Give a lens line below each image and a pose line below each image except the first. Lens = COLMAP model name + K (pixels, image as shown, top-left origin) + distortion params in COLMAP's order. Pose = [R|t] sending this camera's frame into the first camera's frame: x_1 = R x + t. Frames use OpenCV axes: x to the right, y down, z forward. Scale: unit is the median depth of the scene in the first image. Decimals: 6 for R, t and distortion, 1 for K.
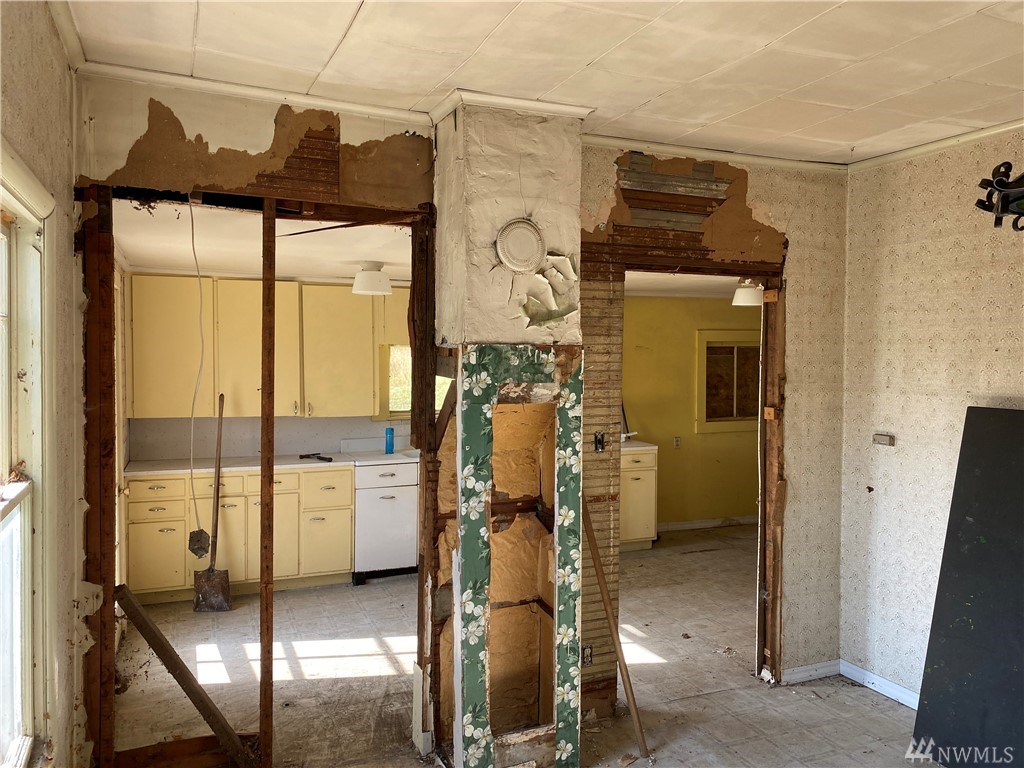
lens RADIAL K [[778.9, 0, 512.0], [0, 778.9, 384.0], [0, 0, 1]] dist [0.108783, -0.171921]
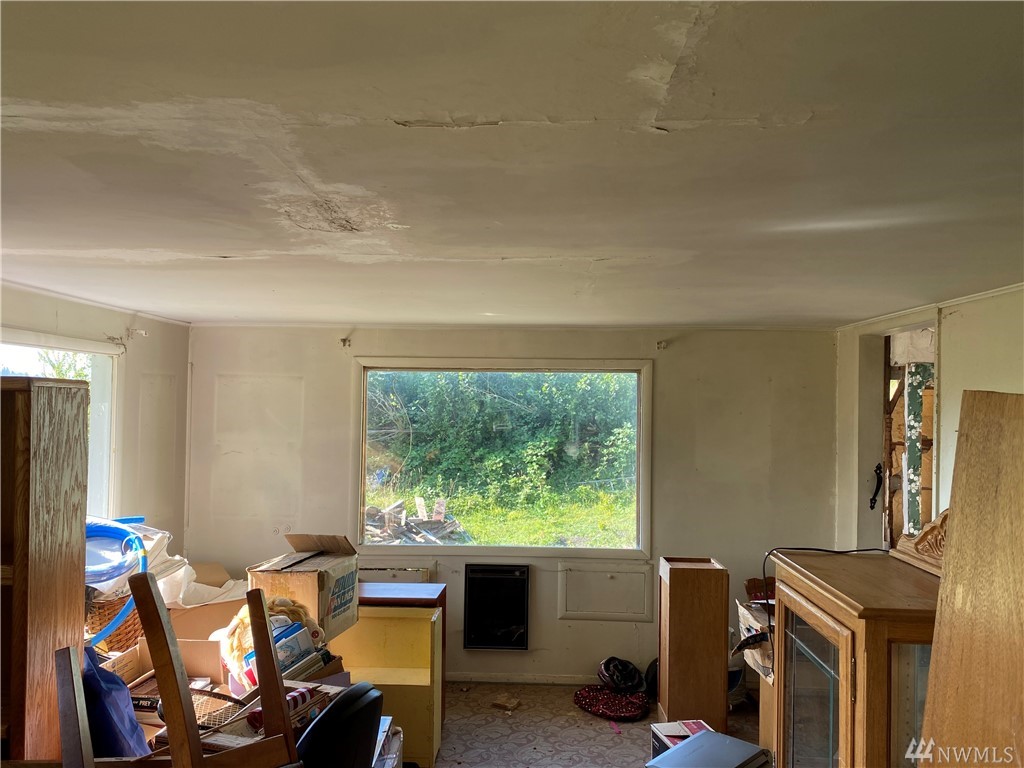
lens RADIAL K [[778.9, 0, 512.0], [0, 778.9, 384.0], [0, 0, 1]] dist [0.108783, -0.171921]
pose [[0.906654, -0.000348, -0.421874, -0.137737], [-0.030369, 0.997352, -0.066089, 0.202562], [0.420780, 0.072731, 0.904243, -1.638001]]
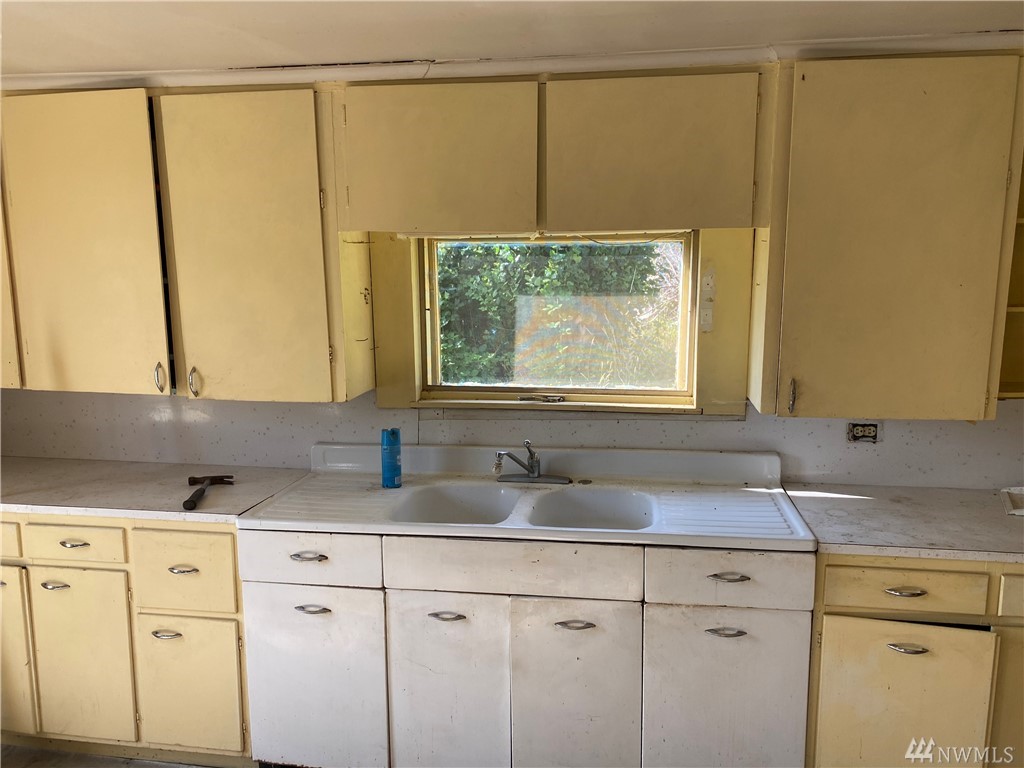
lens RADIAL K [[778.9, 0, 512.0], [0, 778.9, 384.0], [0, 0, 1]] dist [0.108783, -0.171921]
pose [[0.847182, 0.075525, -0.525907, 0.132260], [-0.010229, 0.991980, 0.125979, -0.024298], [0.531204, -0.101348, 0.841161, 0.687583]]
